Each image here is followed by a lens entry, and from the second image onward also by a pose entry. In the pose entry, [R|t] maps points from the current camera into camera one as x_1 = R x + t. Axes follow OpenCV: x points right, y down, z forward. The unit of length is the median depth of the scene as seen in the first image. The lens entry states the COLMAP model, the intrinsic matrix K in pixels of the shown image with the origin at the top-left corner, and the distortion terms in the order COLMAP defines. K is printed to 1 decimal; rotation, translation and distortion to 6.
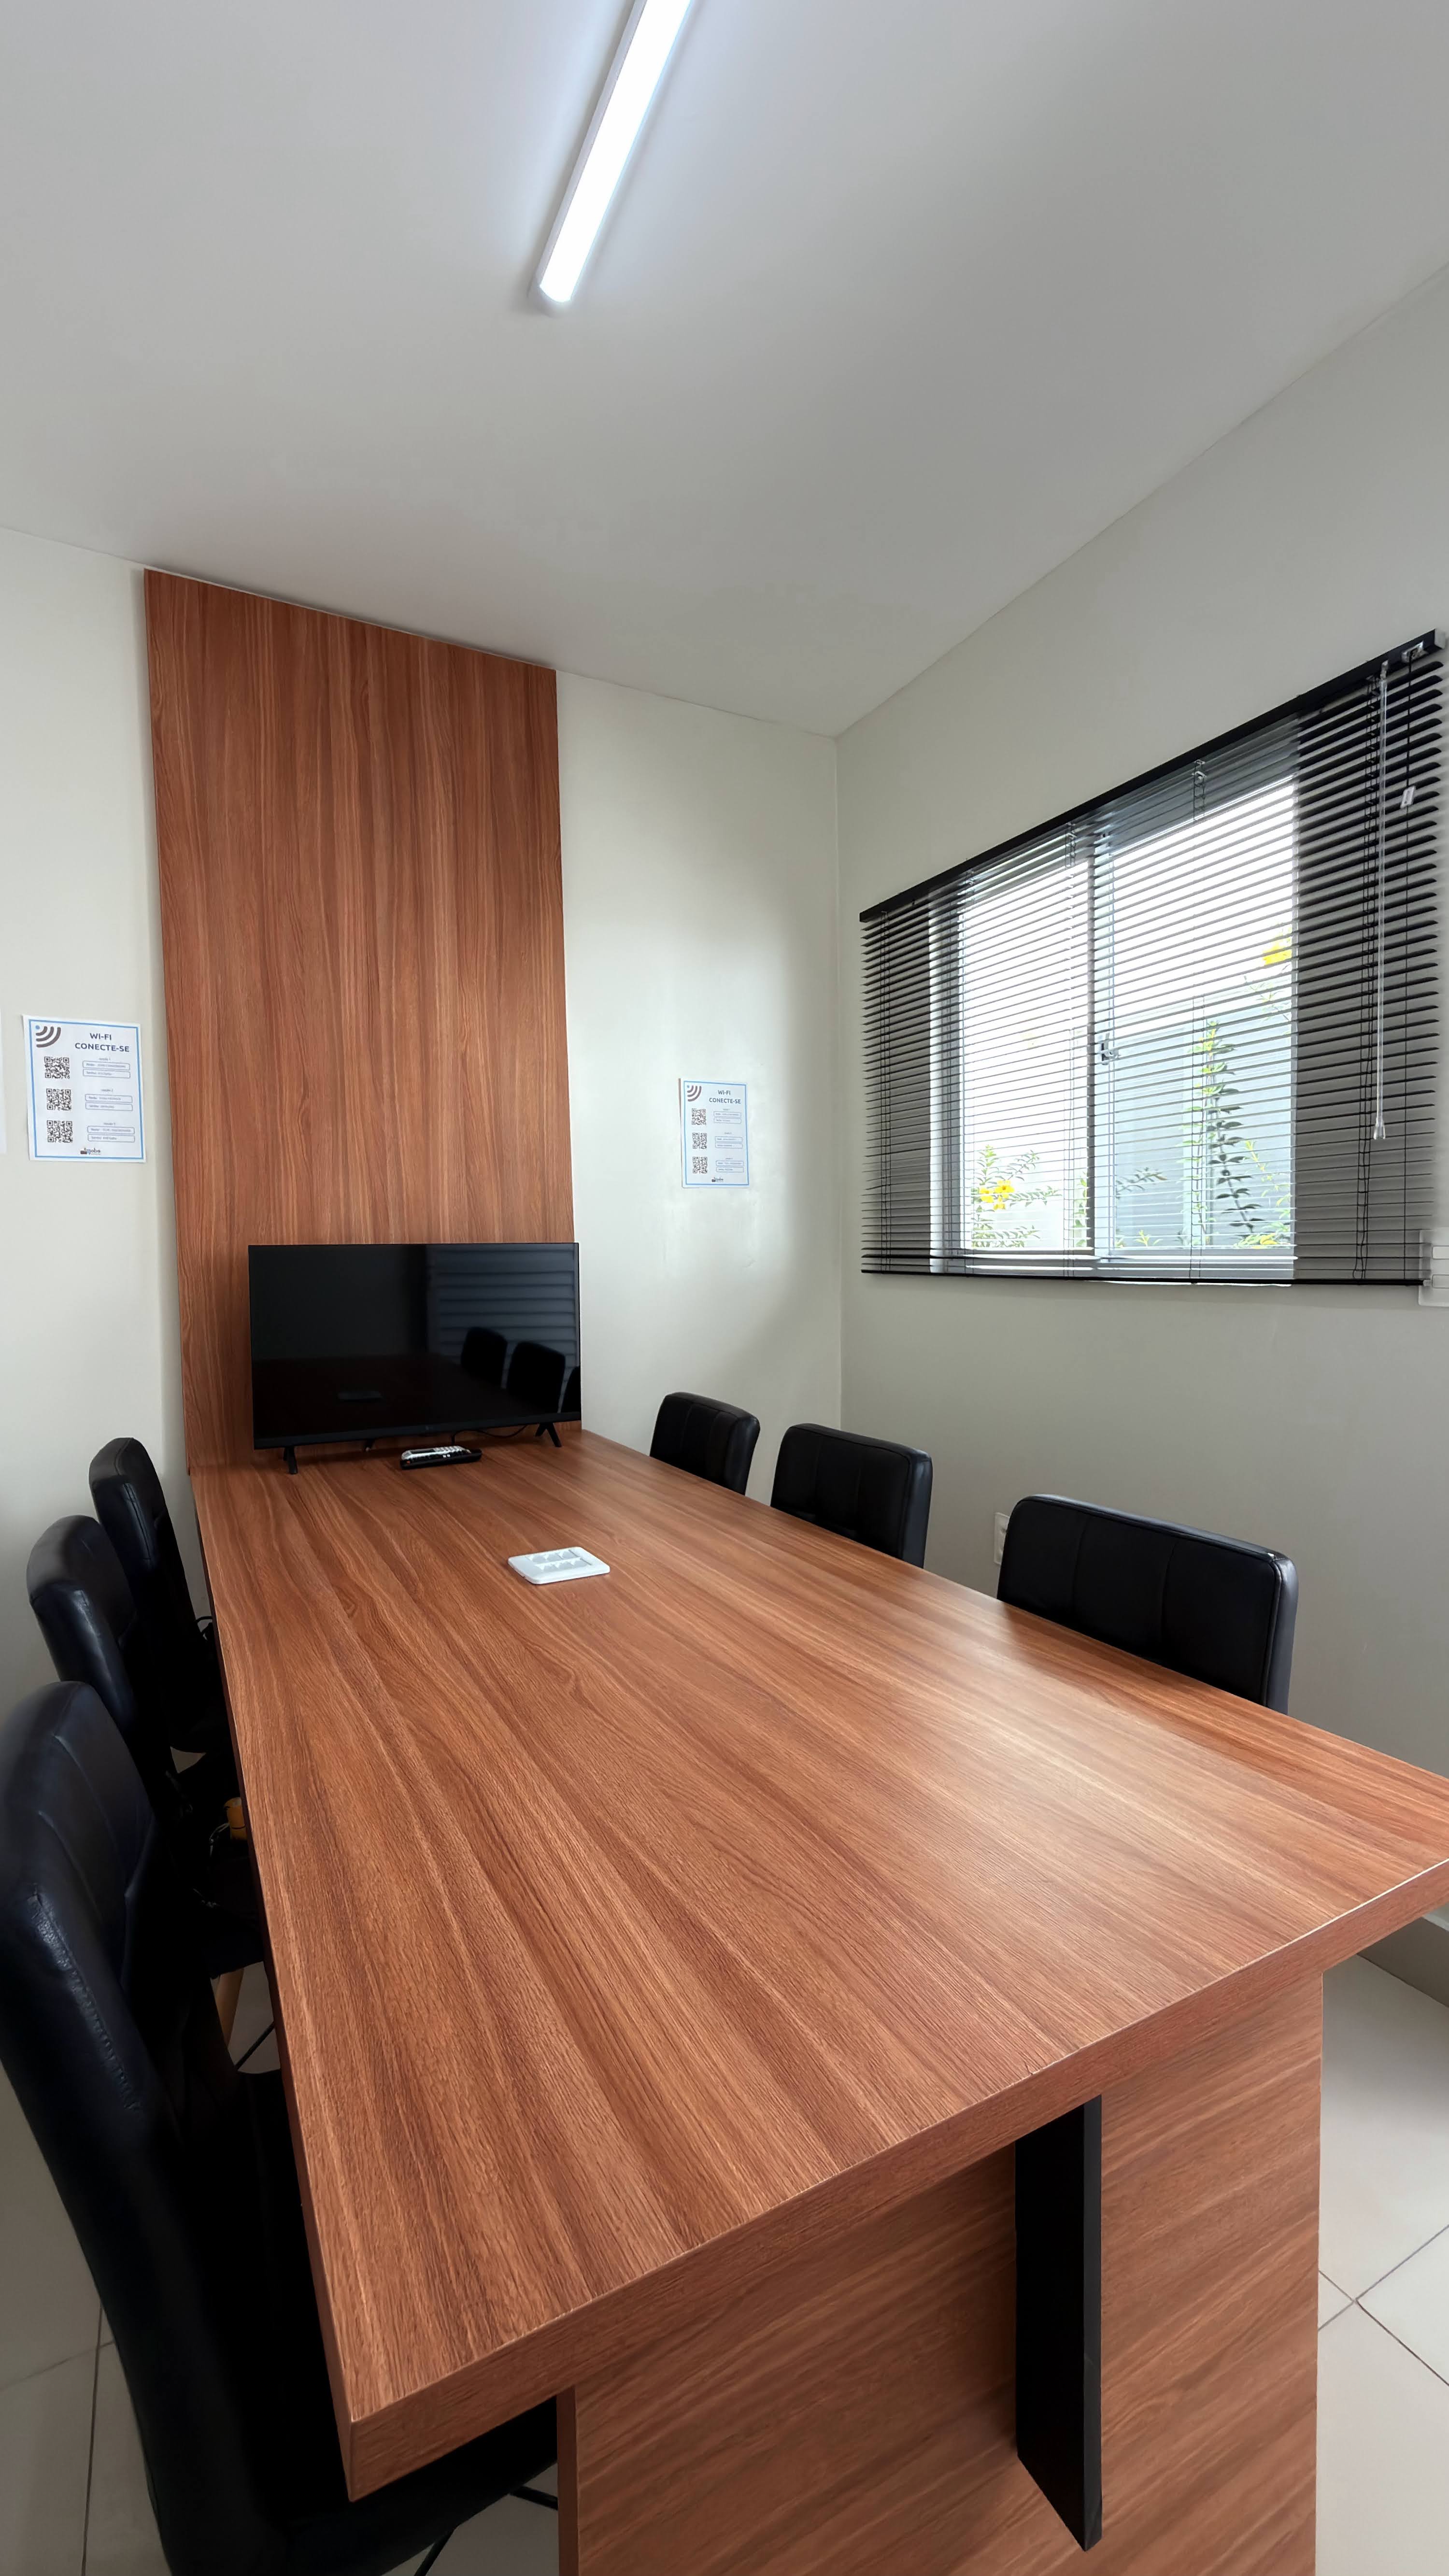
lens RADIAL K [[1034.2, 0, 726.2], [0, 1034.2, 1295.4], [0, 0, 1]] dist [-0.002903, 0.001340]
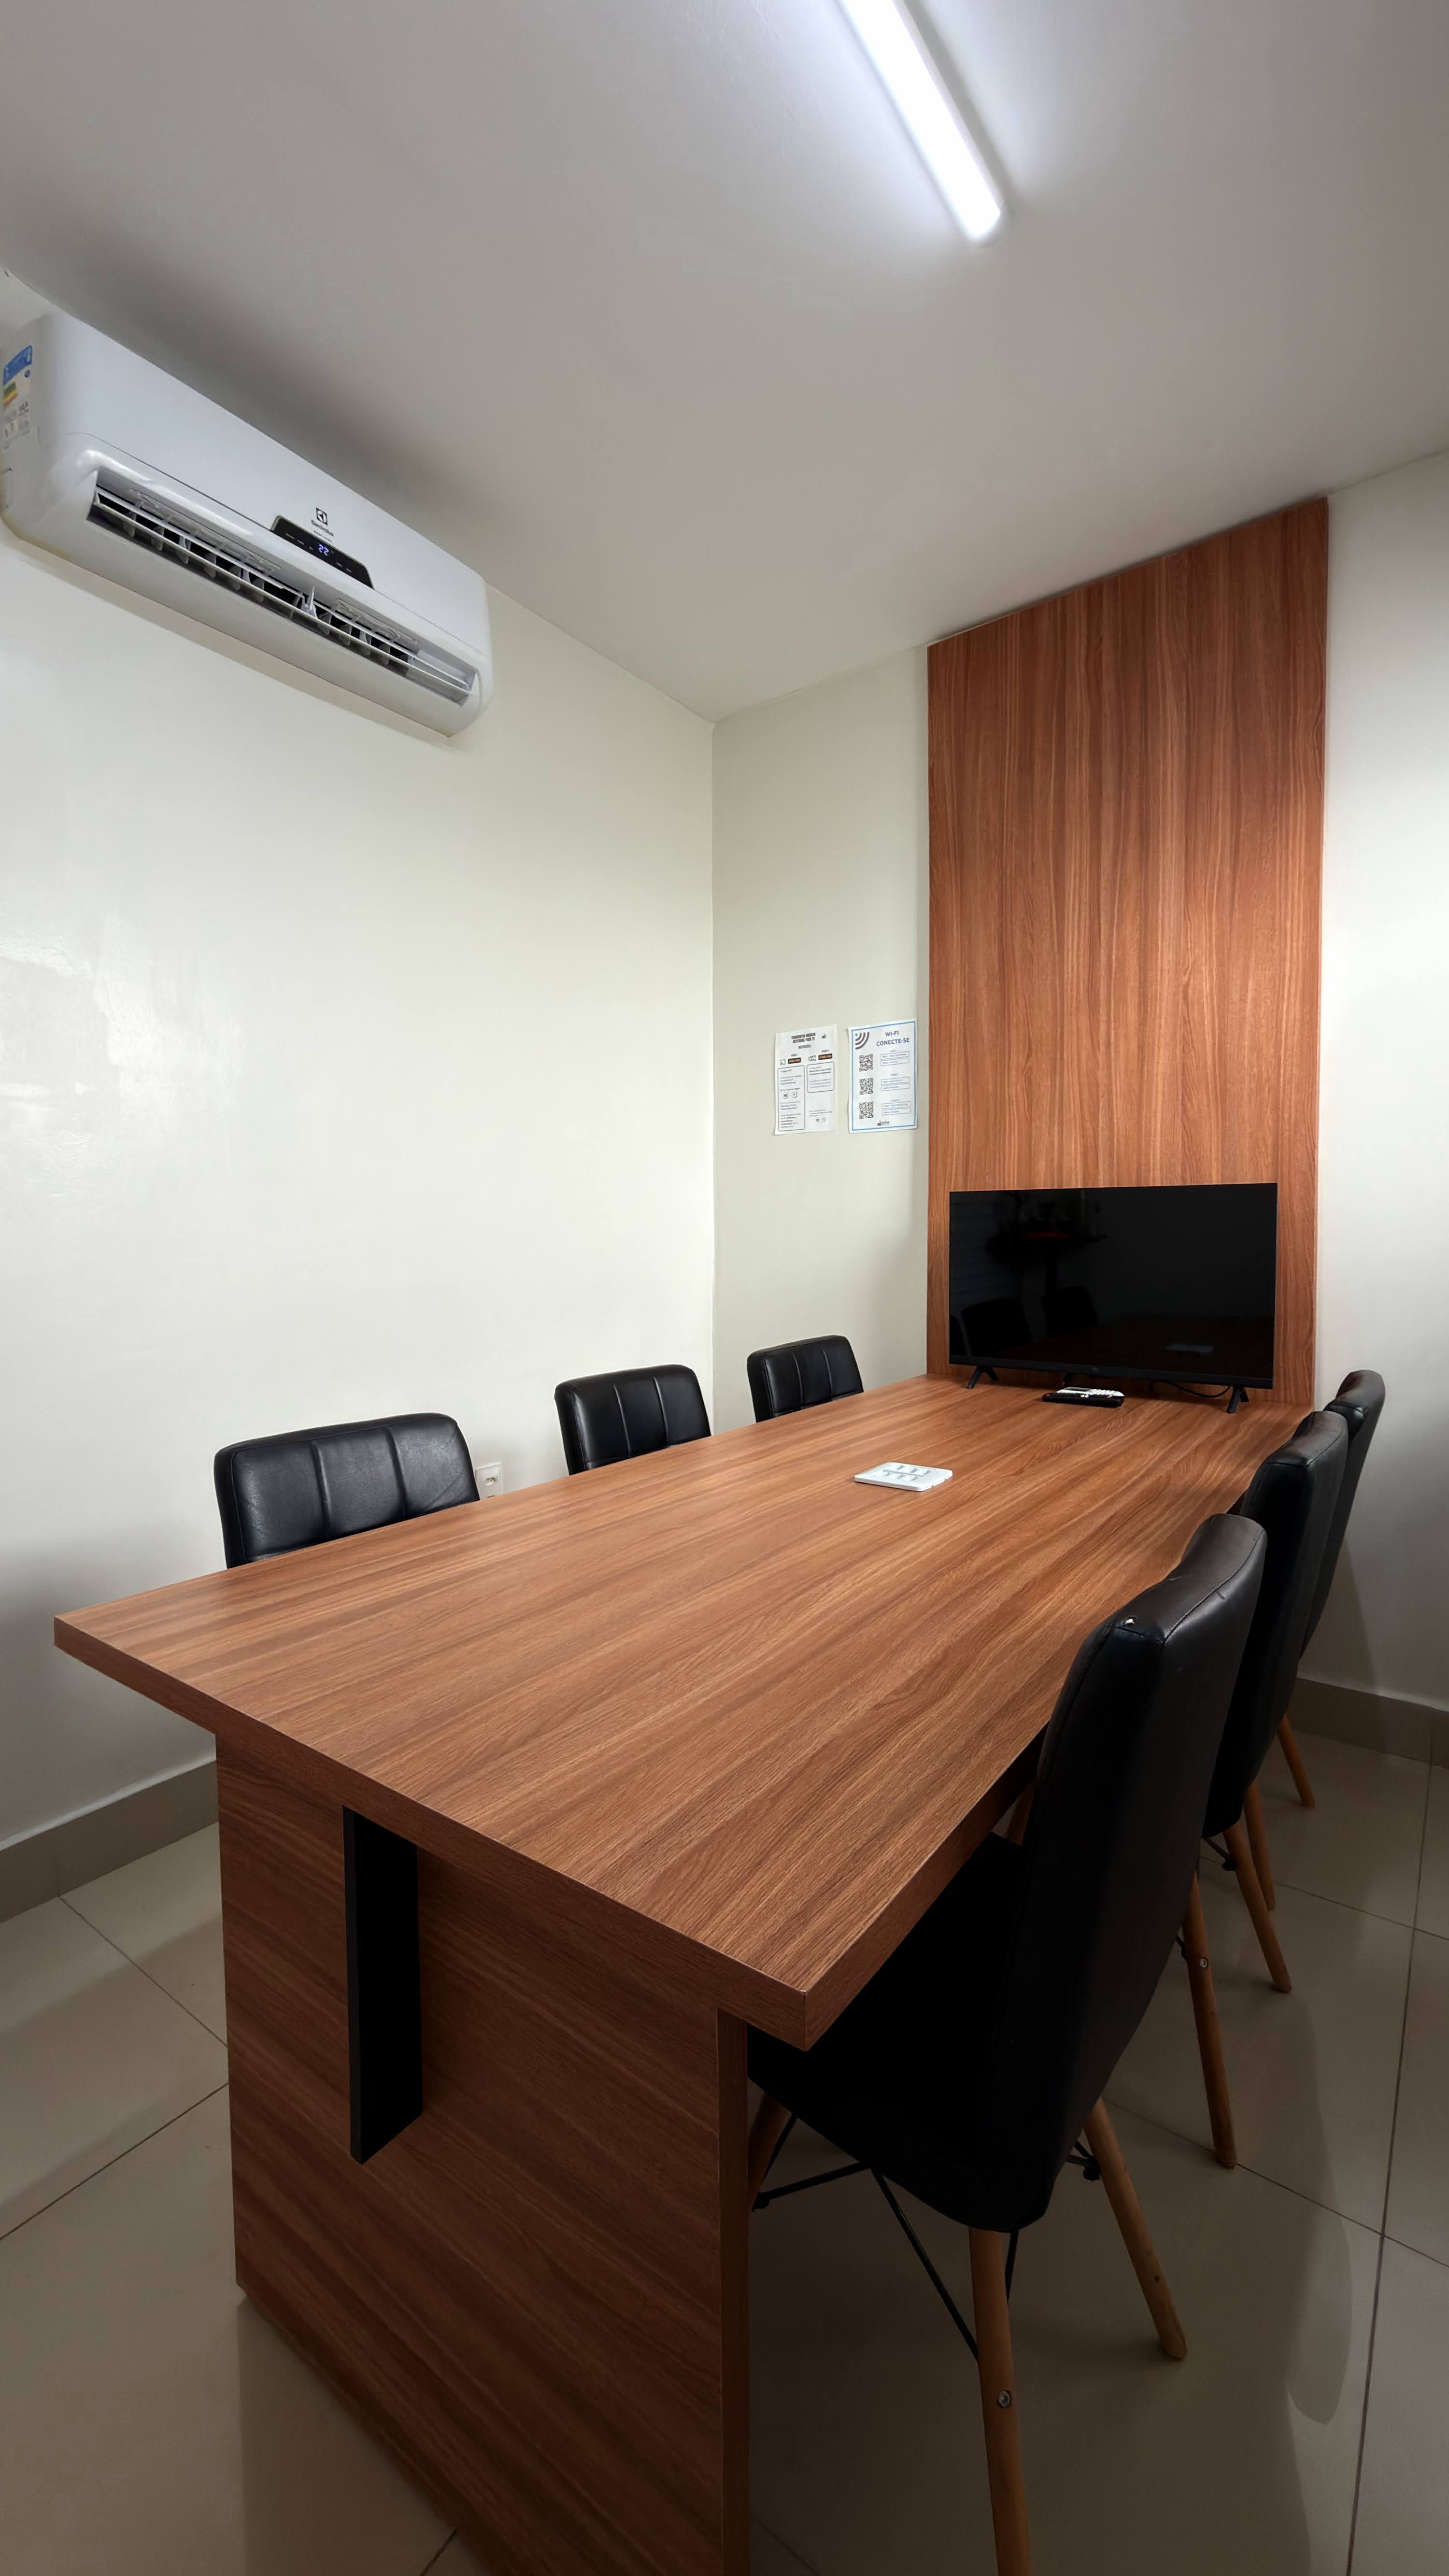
lens RADIAL K [[1034.2, 0, 733.1], [0, 1034.2, 1297.4], [0, 0, 1]] dist [-0.002903, 0.001340]
pose [[0.446533, 0.071560, -0.891901, 0.448000], [-0.035108, 0.997430, 0.062450, 0.006119], [0.894078, 0.003427, 0.447898, 0.218509]]
